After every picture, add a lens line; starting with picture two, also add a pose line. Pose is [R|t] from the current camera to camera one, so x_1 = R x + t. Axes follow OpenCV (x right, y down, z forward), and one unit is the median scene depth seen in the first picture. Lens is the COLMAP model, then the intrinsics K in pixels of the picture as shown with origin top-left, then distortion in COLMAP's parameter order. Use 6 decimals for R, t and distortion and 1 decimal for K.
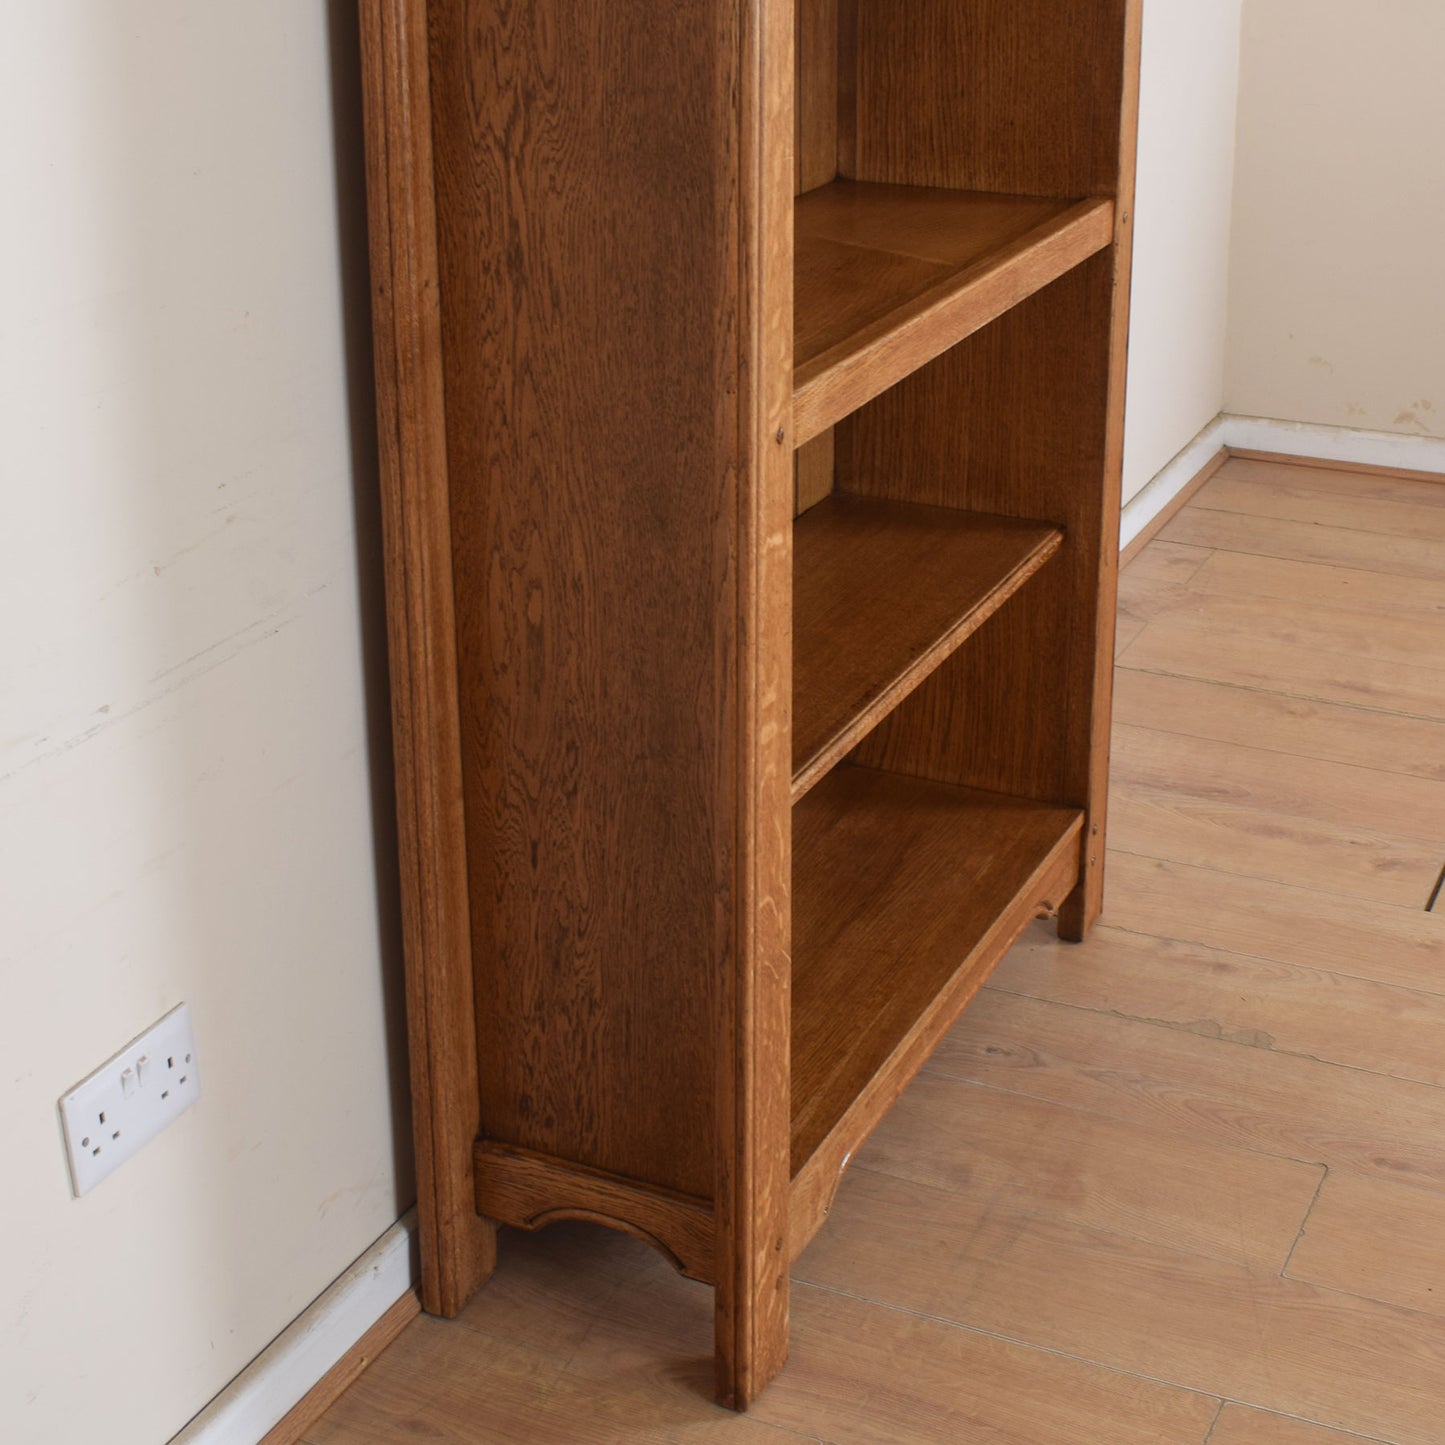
lens RADIAL K [[2460.3, 0, 742.5], [0, 2460.3, 679.0], [0, 0, 1]] dist [-0.091479, 0.000000]
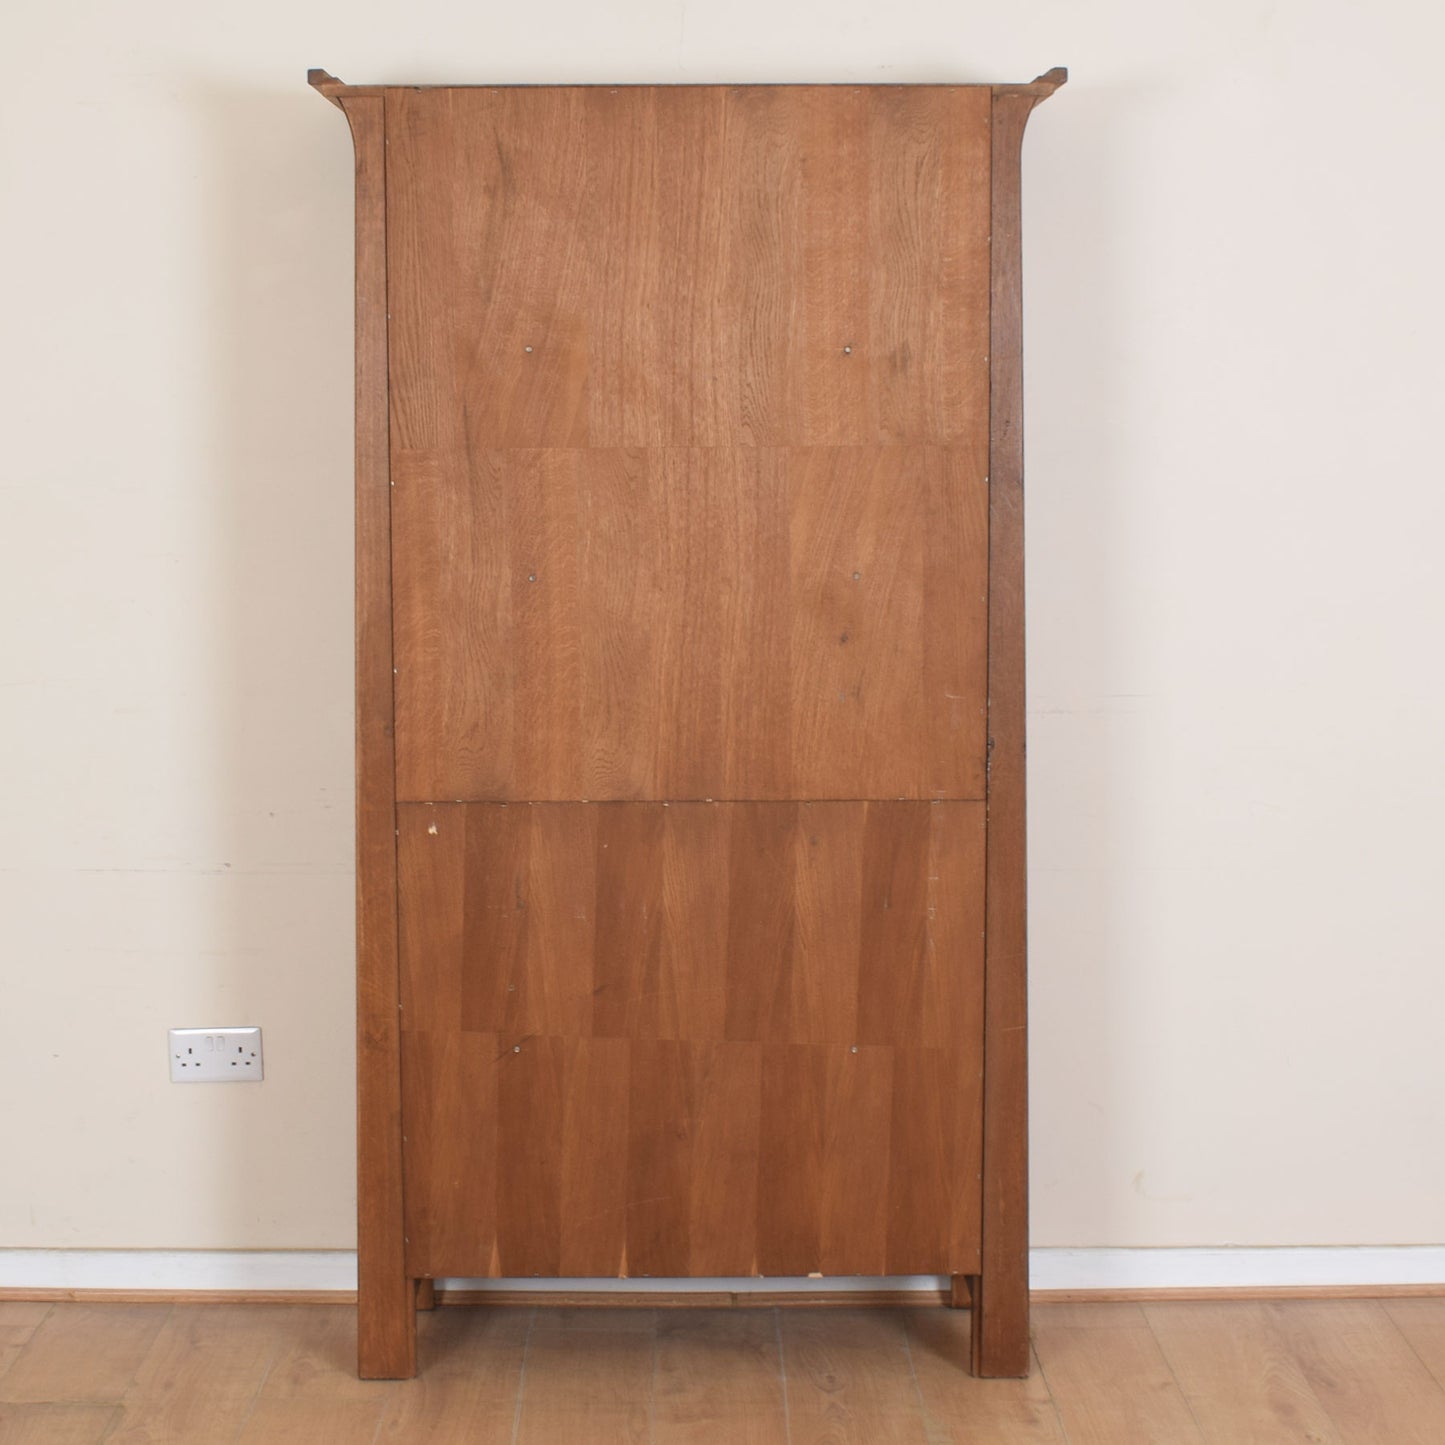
lens RADIAL K [[2854.6, 0, 712.0], [0, 2854.6, 687.7], [0, 0, 1]] dist [-0.086075, 0.000000]
pose [[0.412381, 0.101828, -0.905303, 2.042772], [-0.350311, 0.935052, -0.054398, -0.138062], [0.840966, 0.339571, 0.421270, 0.199486]]
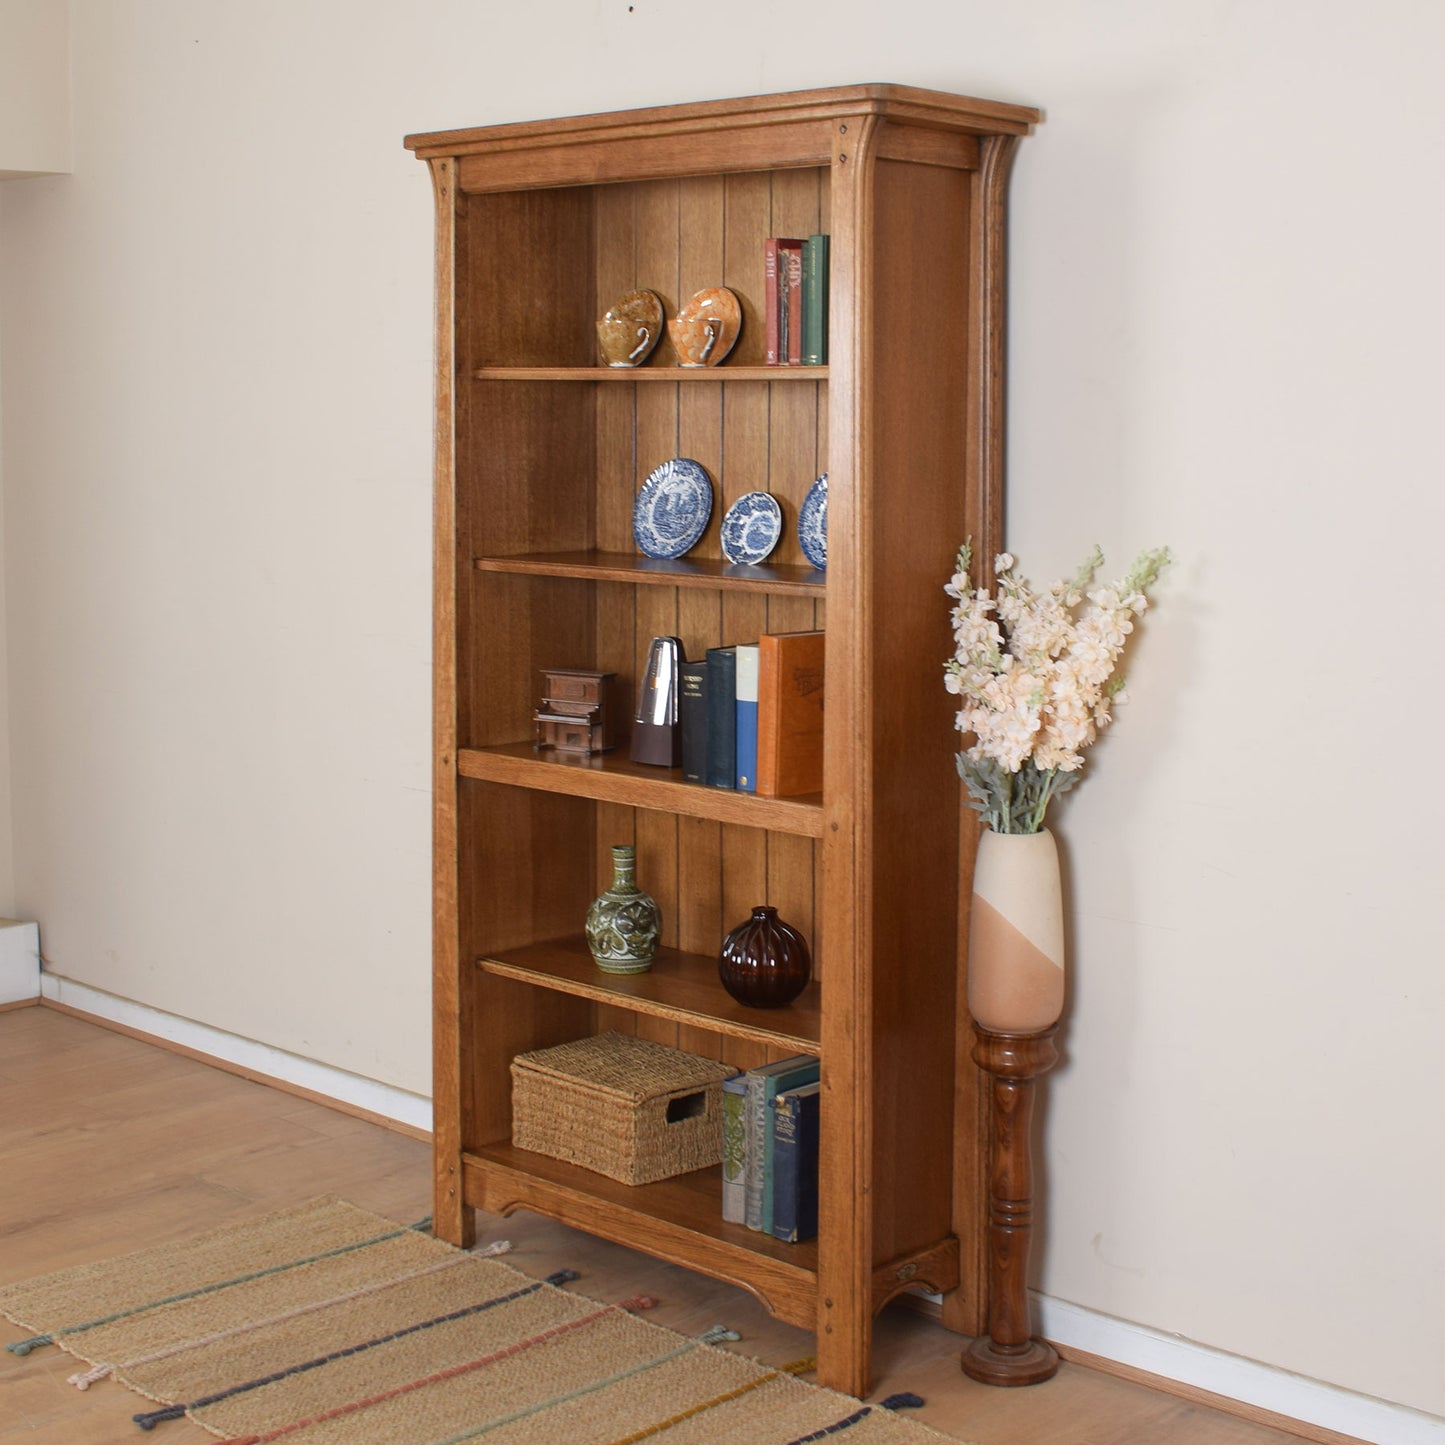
lens RADIAL K [[2397.1, 0, 716.3], [0, 2397.1, 694.2], [0, 0, 1]] dist [-0.098920, 0.000000]
pose [[-0.327083, 0.105110, -0.939132, 1.922759], [-0.377019, 0.896762, 0.231676, -0.729116], [0.866530, 0.429848, -0.253687, 1.676918]]
